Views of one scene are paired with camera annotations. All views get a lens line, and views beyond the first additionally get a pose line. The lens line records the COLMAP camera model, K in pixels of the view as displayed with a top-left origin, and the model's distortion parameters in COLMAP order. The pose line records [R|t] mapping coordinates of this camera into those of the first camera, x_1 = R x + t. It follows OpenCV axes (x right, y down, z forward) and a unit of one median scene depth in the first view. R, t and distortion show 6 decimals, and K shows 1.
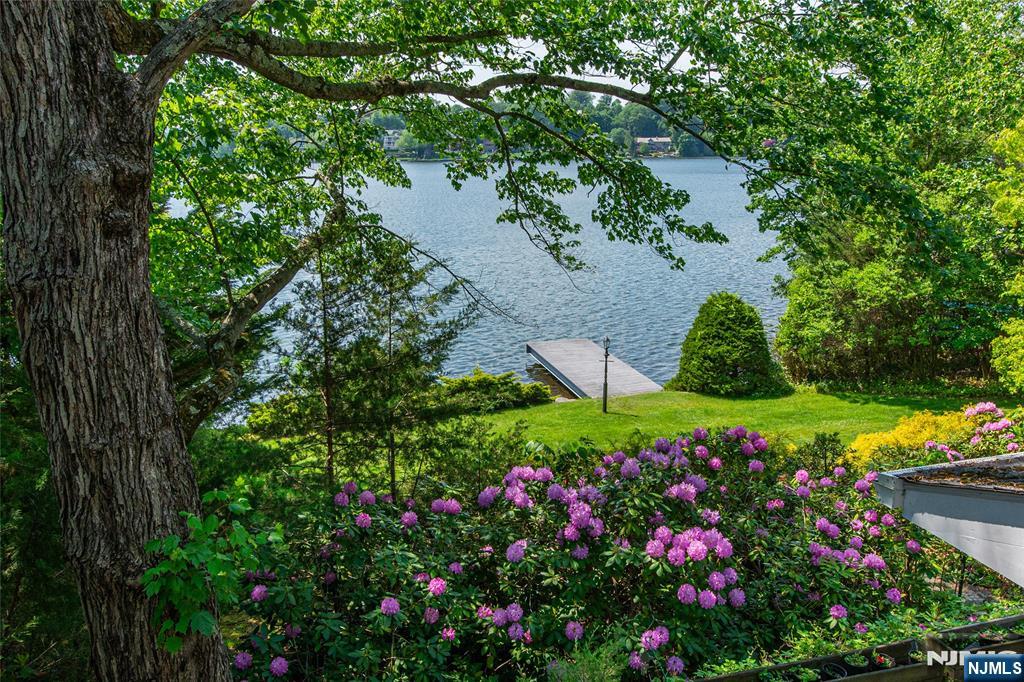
lens RADIAL K [[851.1, 0, 529.2], [0, 851.1, 382.2], [0, 0, 1]] dist [-0.038958, 0.014428]
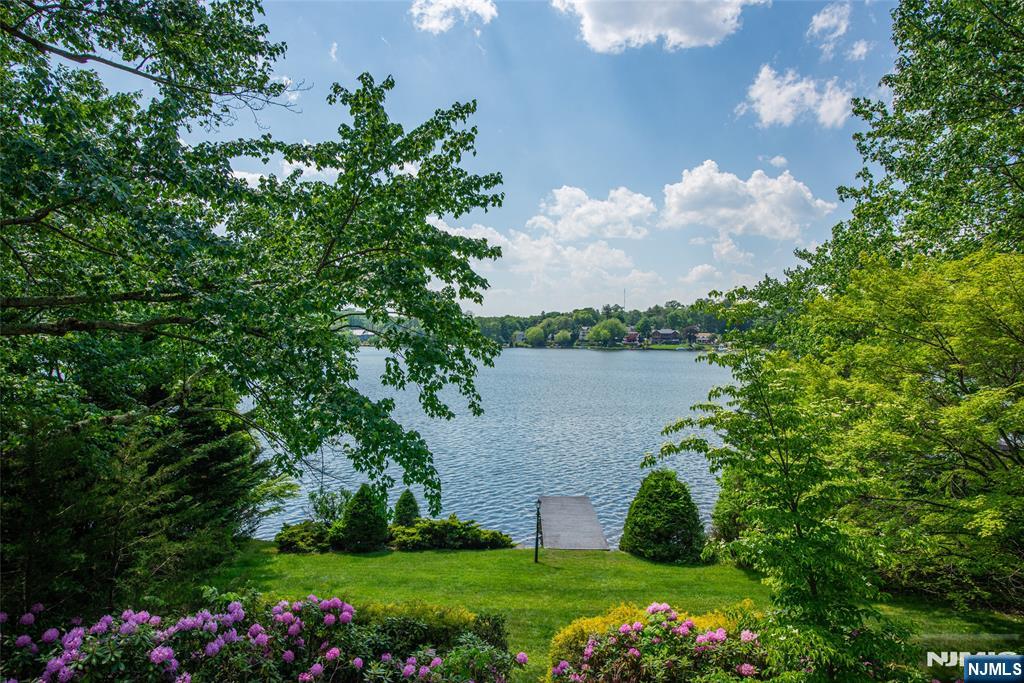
lens RADIAL K [[617.0, 0, 509.5], [0, 617.0, 351.1], [0, 0, 1]] dist [-0.000865, -0.003214]
pose [[0.953911, 0.017734, -0.299565, 0.319249], [-0.091772, 0.967666, -0.234948, -0.047925], [0.285712, 0.251611, 0.924695, 0.081379]]
